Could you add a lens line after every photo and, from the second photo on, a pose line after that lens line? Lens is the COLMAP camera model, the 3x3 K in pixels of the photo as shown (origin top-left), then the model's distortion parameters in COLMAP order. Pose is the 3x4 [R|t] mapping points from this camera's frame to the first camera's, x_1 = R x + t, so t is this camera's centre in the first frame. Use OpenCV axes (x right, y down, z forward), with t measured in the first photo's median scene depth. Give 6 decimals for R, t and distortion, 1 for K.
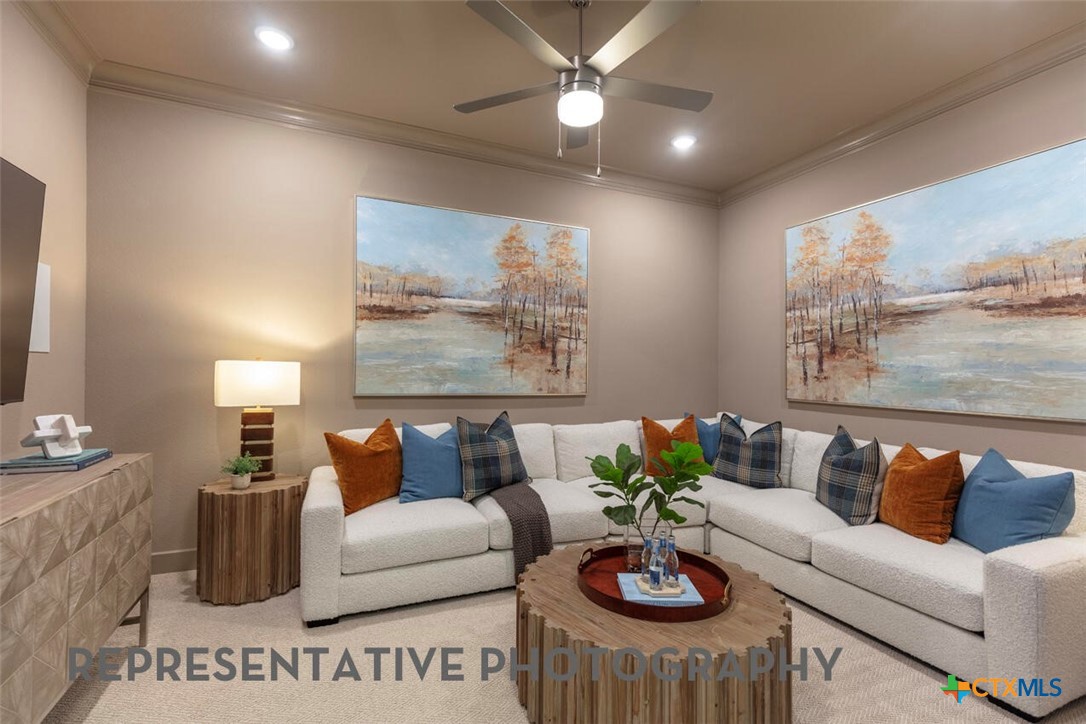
lens RADIAL K [[484.4, 0, 539.8], [0, 484.4, 366.5], [0, 0, 1]] dist [0.000346, 0.000005]
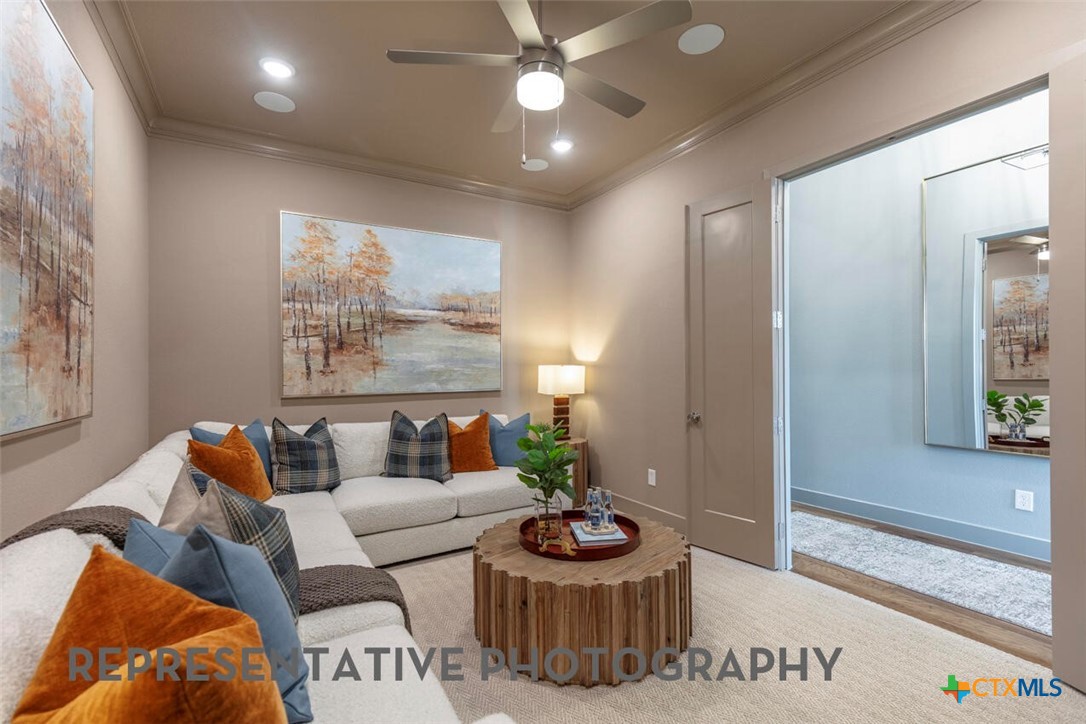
lens RADIAL K [[484.4, 0, 539.8], [0, 484.4, 366.5], [0, 0, 1]] dist [0.000346, 0.000005]
pose [[-0.126847, -0.008884, 0.991883, -0.516639], [0.001642, 0.999957, 0.009166, 0.002911], [-0.991921, 0.002792, -0.126827, 0.687200]]
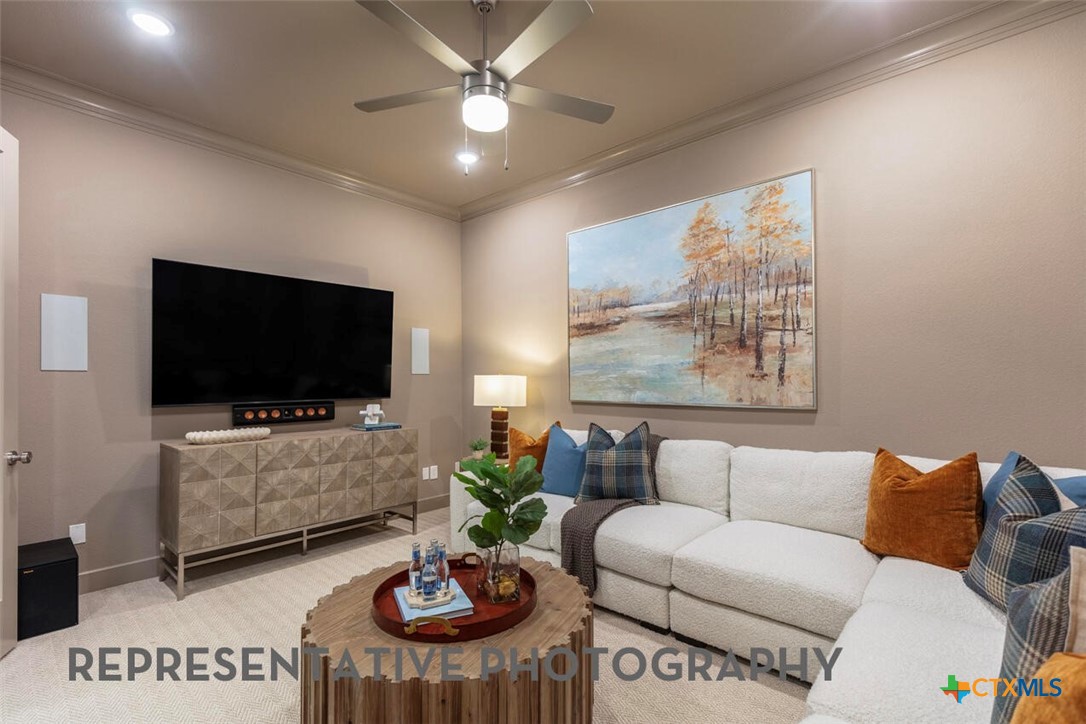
lens RADIAL K [[484.4, 0, 539.8], [0, 484.4, 366.5], [0, 0, 1]] dist [0.000346, 0.000005]
pose [[0.412692, -0.042266, -0.909890, 0.634284], [0.027605, 0.999044, -0.033887, 0.011508], [0.910452, -0.011132, 0.413464, 0.411945]]
